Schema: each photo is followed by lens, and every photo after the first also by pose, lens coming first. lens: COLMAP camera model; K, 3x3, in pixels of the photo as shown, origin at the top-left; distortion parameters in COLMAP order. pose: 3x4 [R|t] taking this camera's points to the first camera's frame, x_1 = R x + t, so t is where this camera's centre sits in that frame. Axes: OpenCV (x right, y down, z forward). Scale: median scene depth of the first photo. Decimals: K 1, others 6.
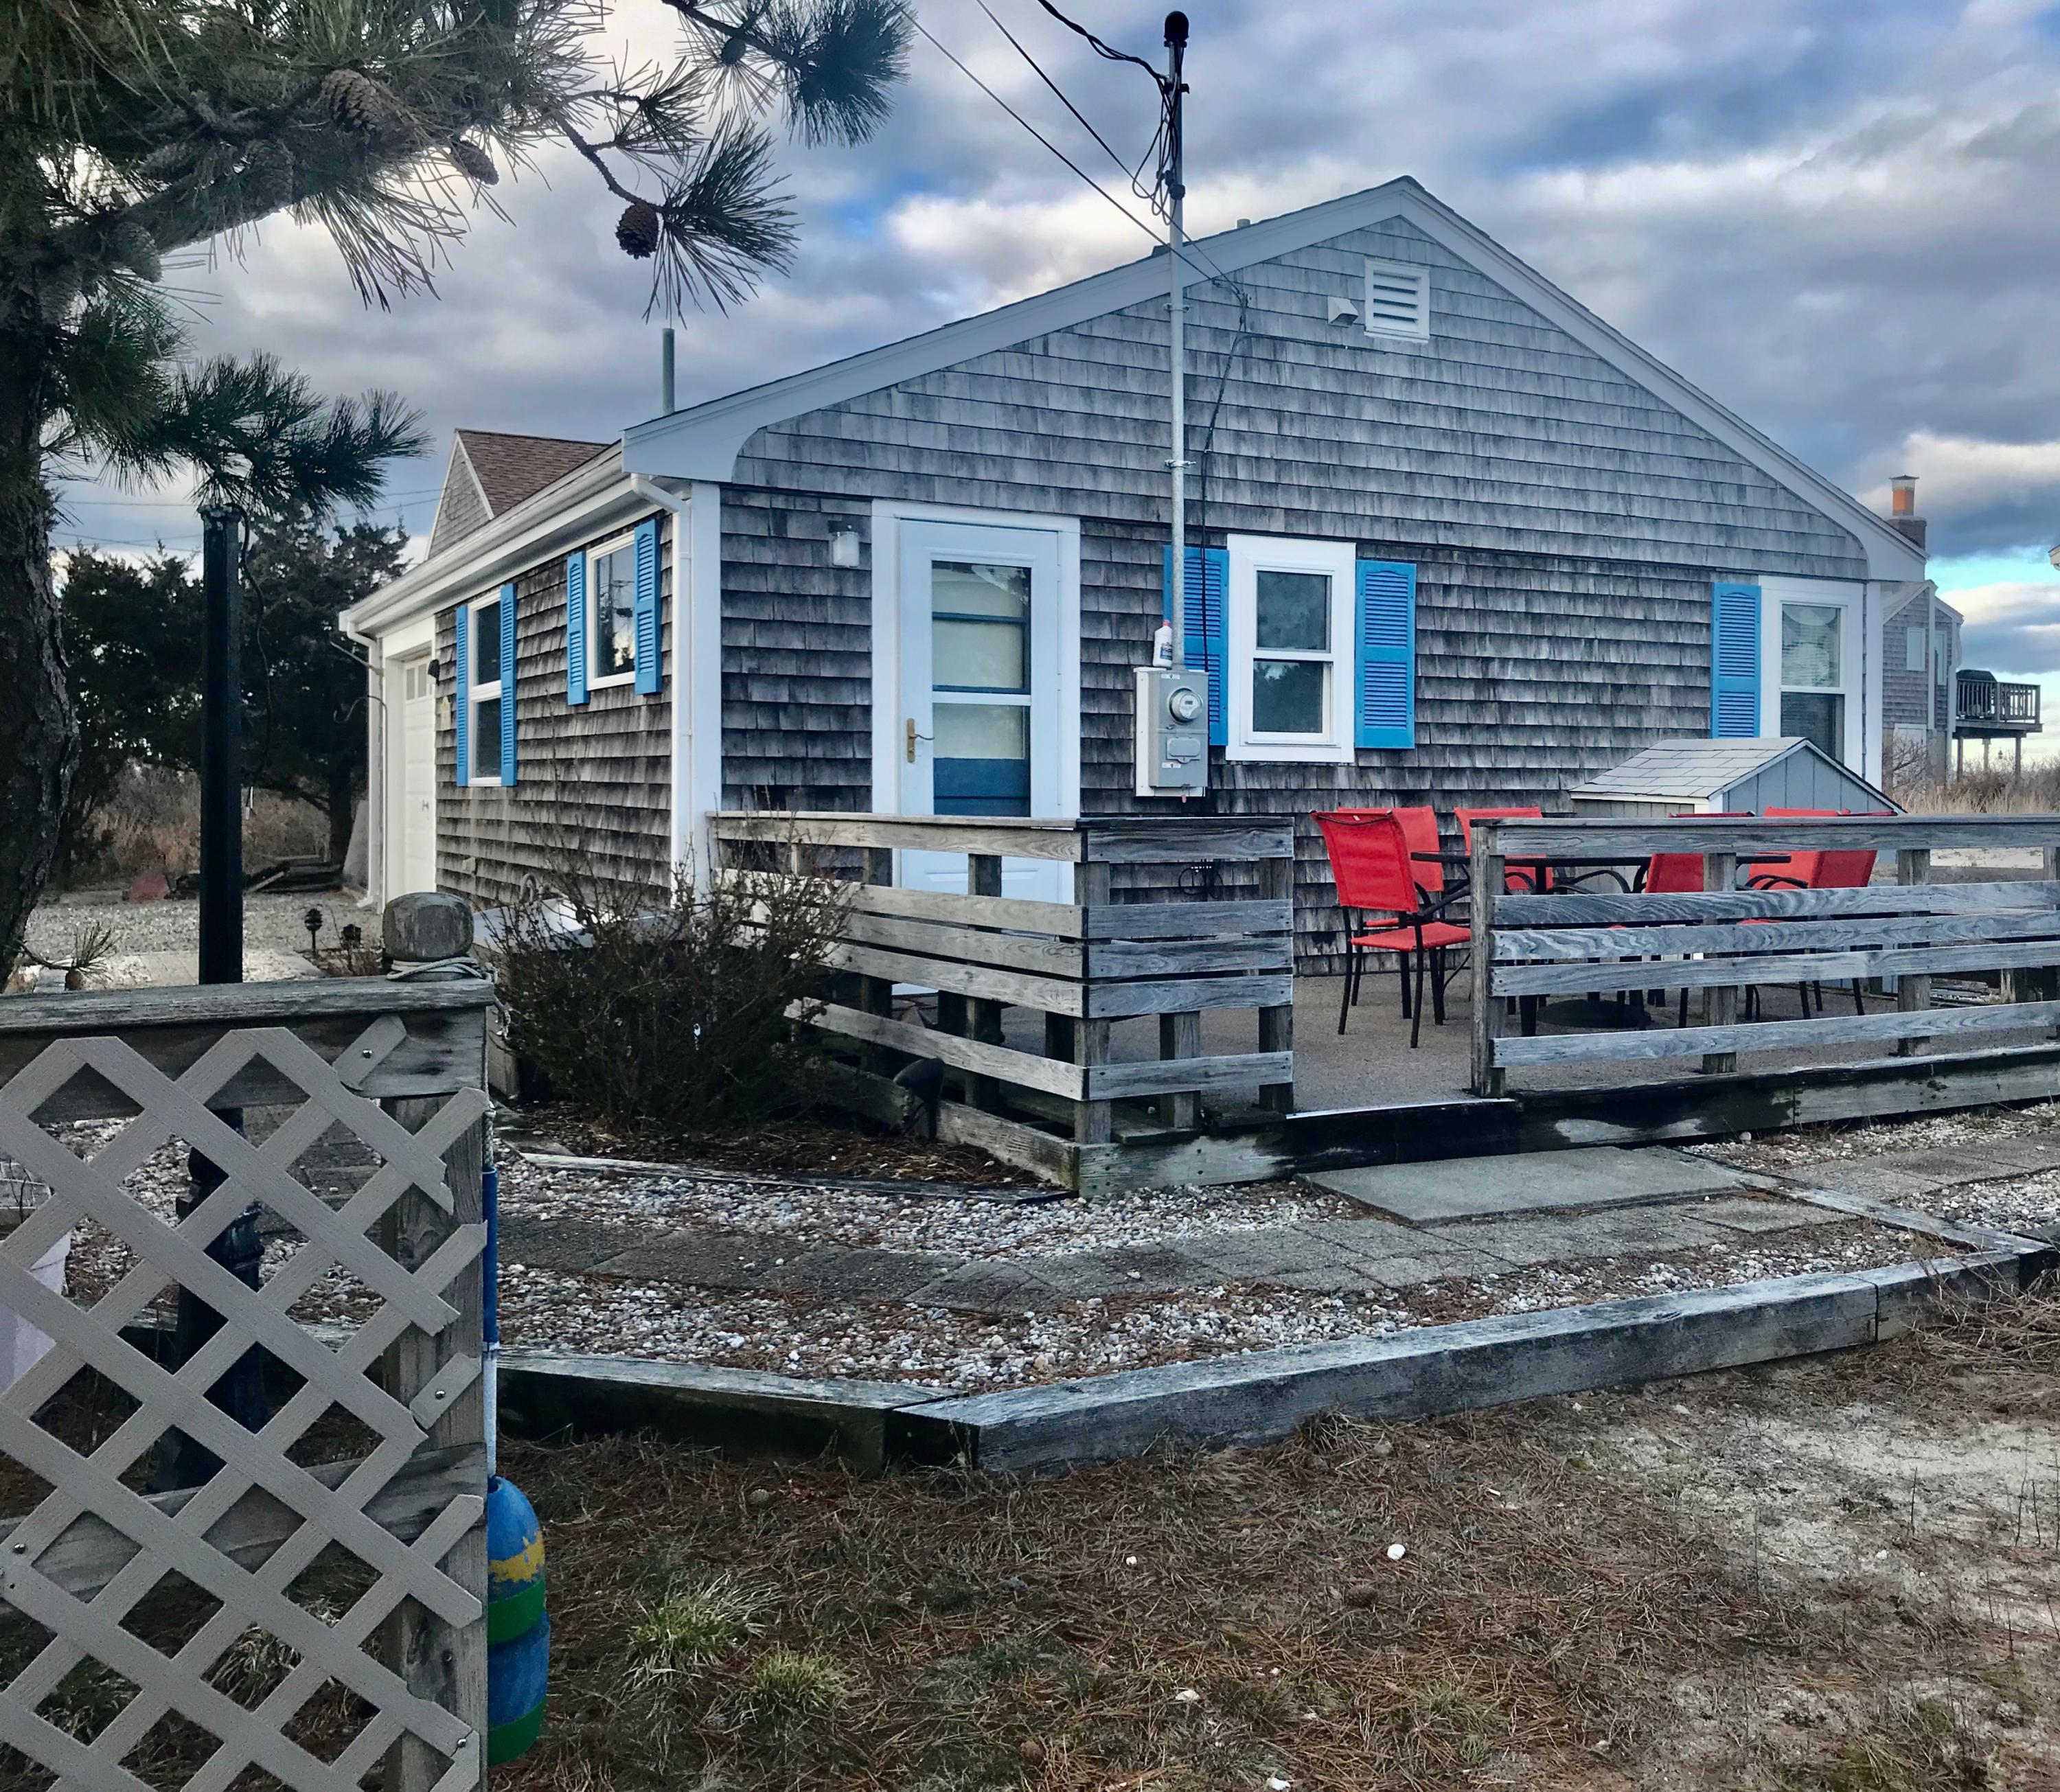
lens RADIAL K [[1868.2, 0, 1076.4], [0, 1868.2, 827.9], [0, 0, 1]] dist [0.189224, -0.138920]
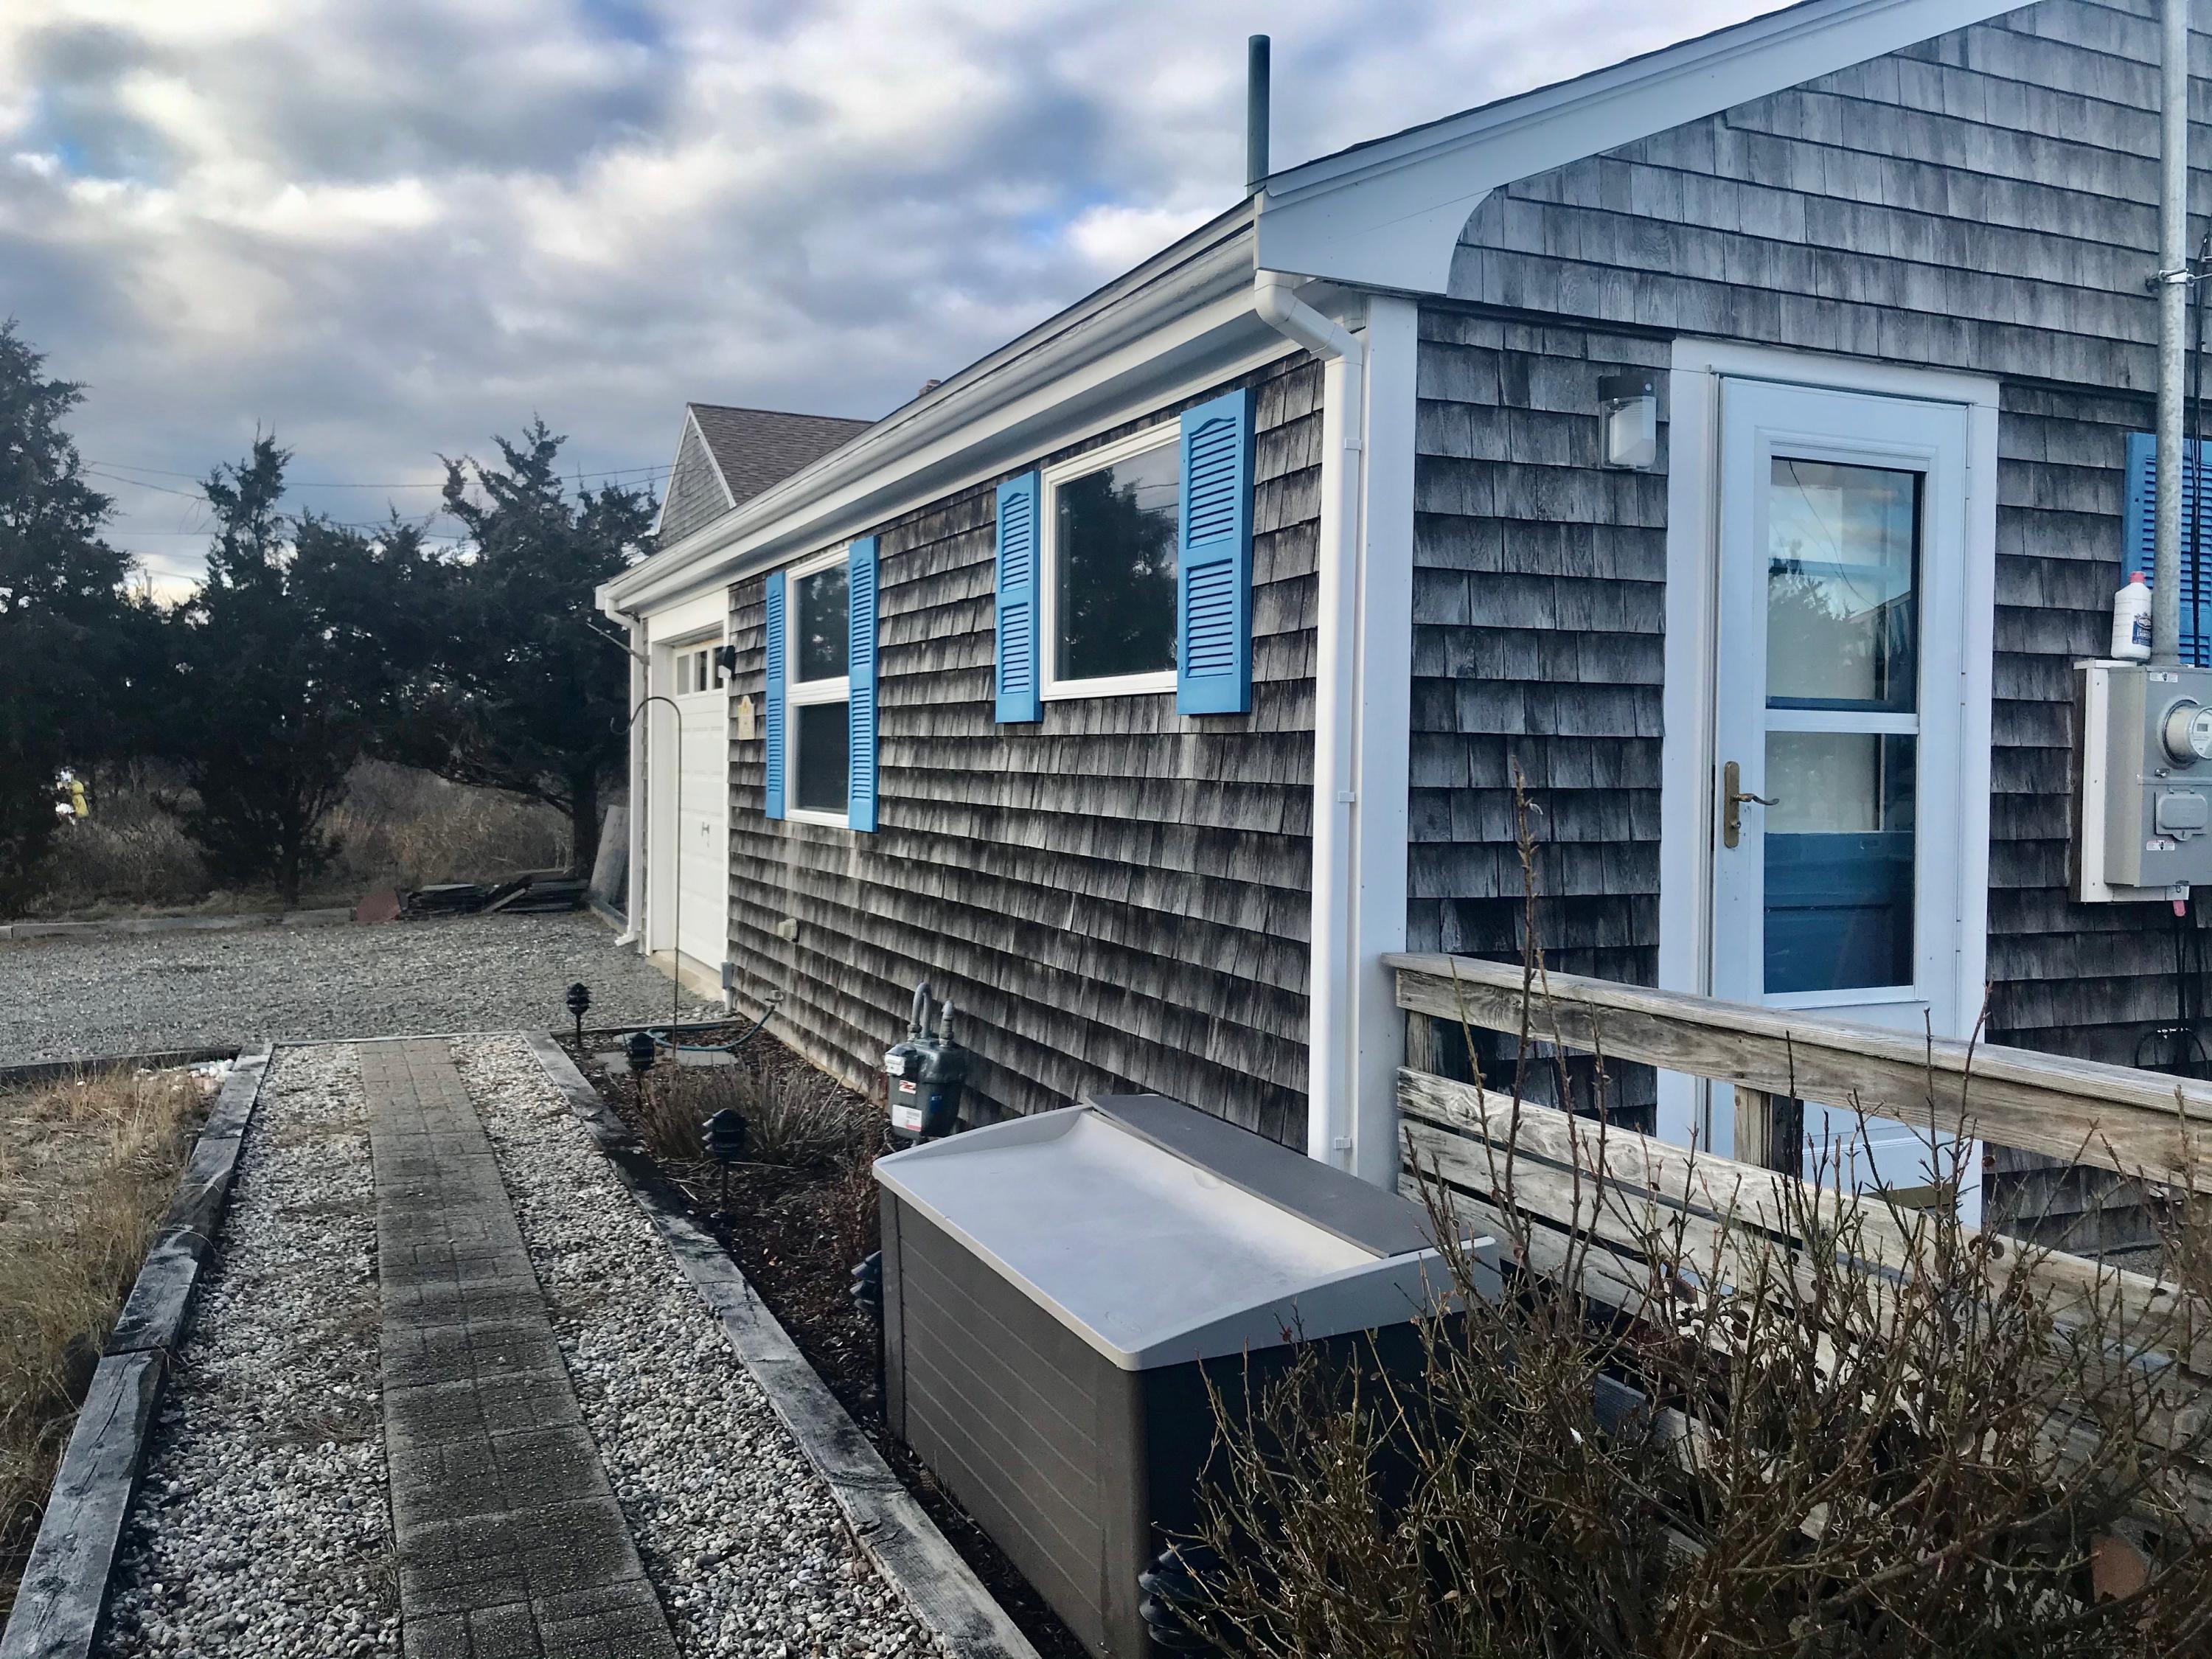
lens RADIAL K [[1785.2, 0, 1106.0], [0, 1785.2, 829.5], [0, 0, 1]] dist [0.175543, -0.219600]
pose [[0.997365, 0.010993, -0.071705, -0.208446], [-0.009914, 0.999832, 0.015395, -0.042864], [0.071862, -0.014644, 0.997307, 0.454667]]
